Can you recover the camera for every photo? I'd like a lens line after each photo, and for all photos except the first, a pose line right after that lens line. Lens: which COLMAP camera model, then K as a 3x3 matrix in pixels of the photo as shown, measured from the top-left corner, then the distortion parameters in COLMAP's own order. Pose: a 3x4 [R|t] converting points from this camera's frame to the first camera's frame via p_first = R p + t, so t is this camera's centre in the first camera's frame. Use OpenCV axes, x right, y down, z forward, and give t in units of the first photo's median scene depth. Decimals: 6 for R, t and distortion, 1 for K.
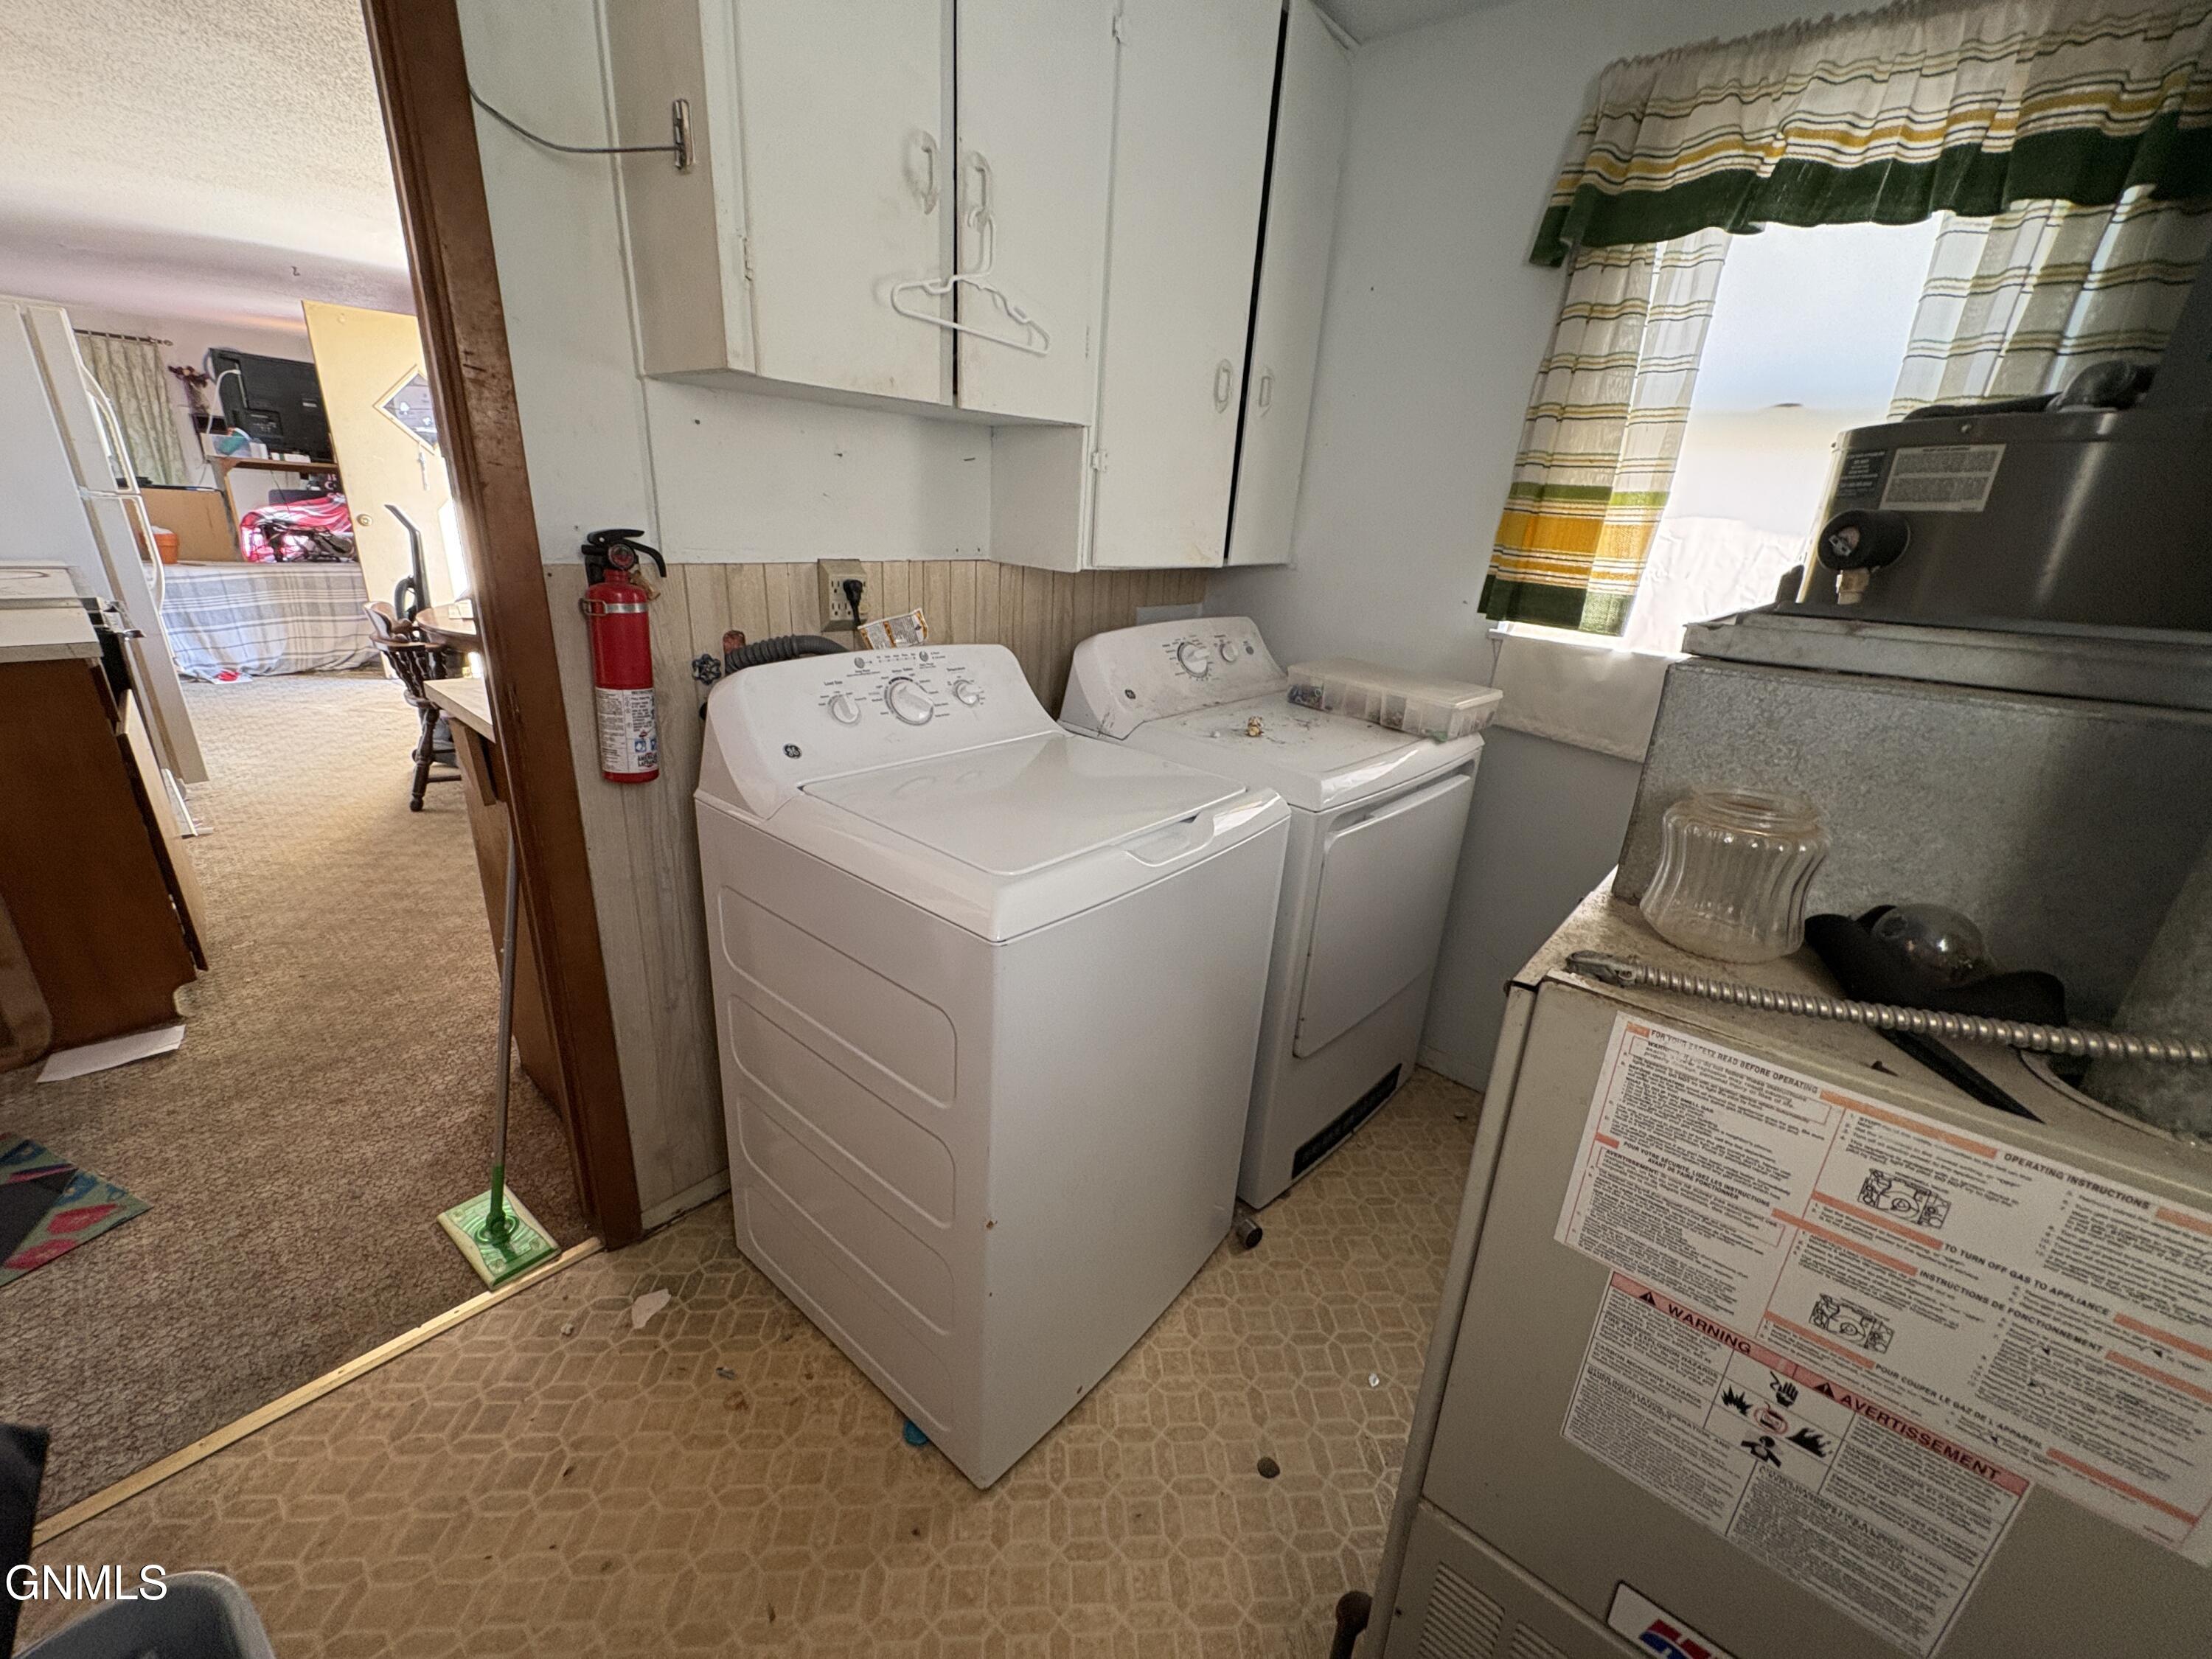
lens RADIAL K [[891.6, 0, 1111.6], [0, 891.6, 833.3], [0, 0, 1]] dist [-0.000001, -0.000210]
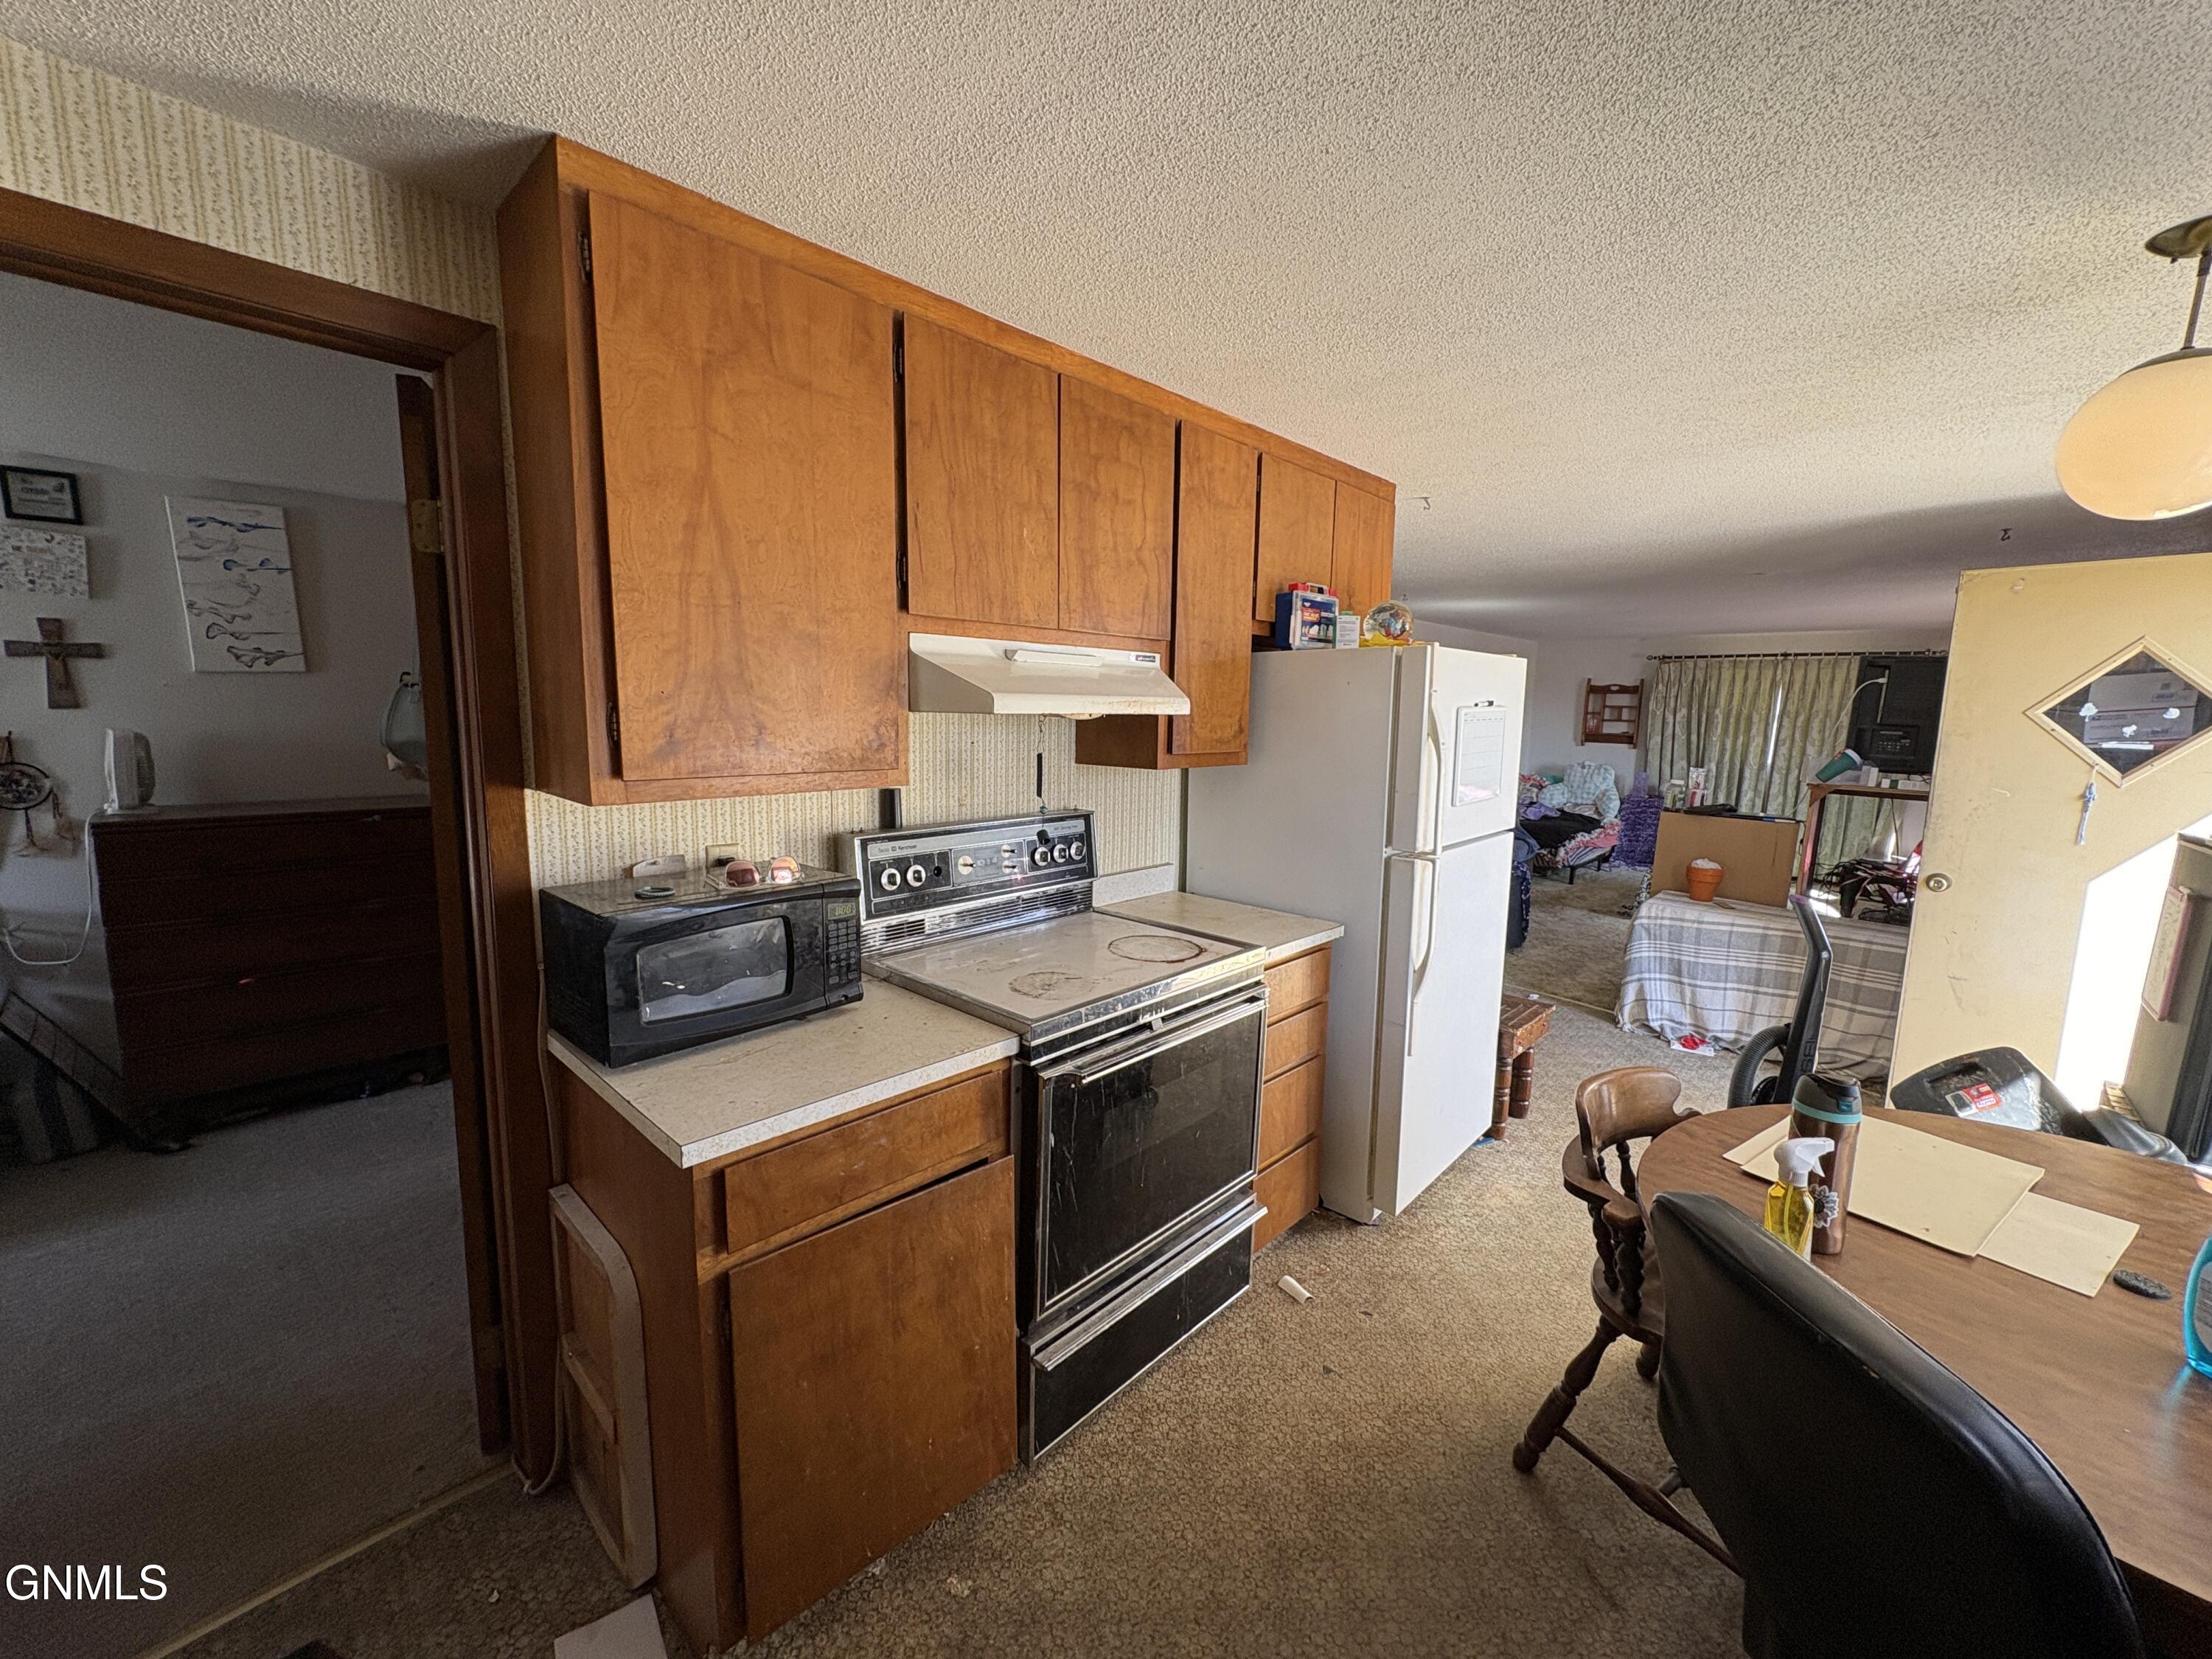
lens RADIAL K [[878.0, 0, 1106.0], [0, 878.0, 824.1], [0, 0, 1]] dist [0.001019, 0.000227]
pose [[-0.046365, 0.072177, -0.996314, -0.243712], [-0.368512, 0.925800, 0.084218, -0.271317], [0.928466, 0.371058, -0.016327, 0.543557]]
